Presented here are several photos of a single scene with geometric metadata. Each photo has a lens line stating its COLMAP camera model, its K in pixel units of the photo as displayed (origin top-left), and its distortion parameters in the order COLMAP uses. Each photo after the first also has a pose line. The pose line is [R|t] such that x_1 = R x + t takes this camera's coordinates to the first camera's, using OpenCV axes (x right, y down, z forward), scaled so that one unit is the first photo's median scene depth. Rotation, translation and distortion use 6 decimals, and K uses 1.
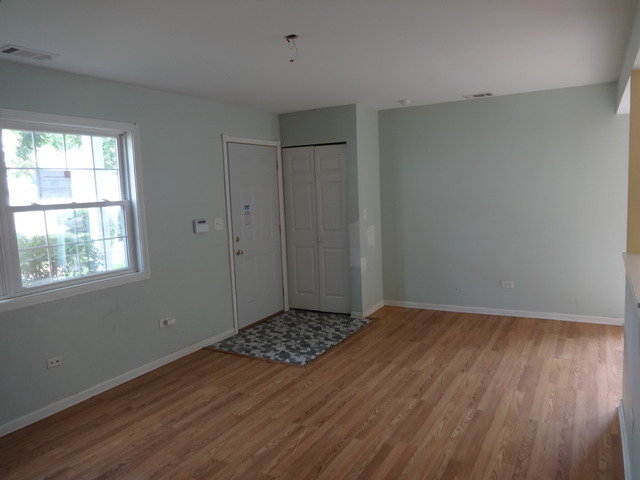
lens RADIAL K [[478.0, 0, 320.1], [0, 478.0, 240.2], [0, 0, 1]] dist [-0.029515, 0.000306]
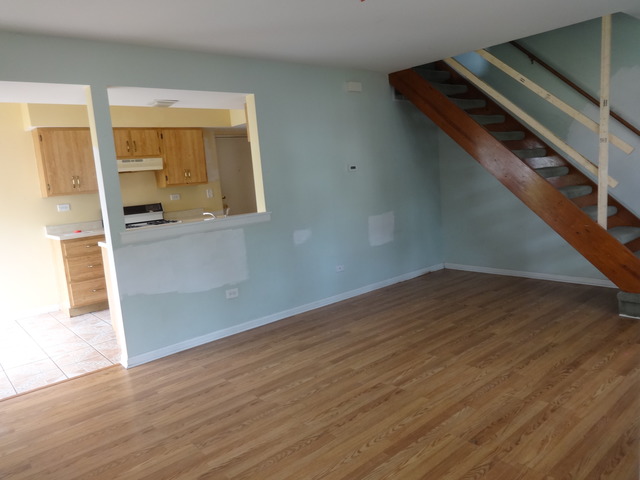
lens RADIAL K [[478.0, 0, 319.4], [0, 478.0, 240.0], [0, 0, 1]] dist [-0.029515, 0.000306]
pose [[-0.935256, 0.074449, 0.346054, -0.232832], [0.159559, 0.961344, 0.224406, -0.133156], [-0.315970, 0.265093, -0.910982, 1.731451]]
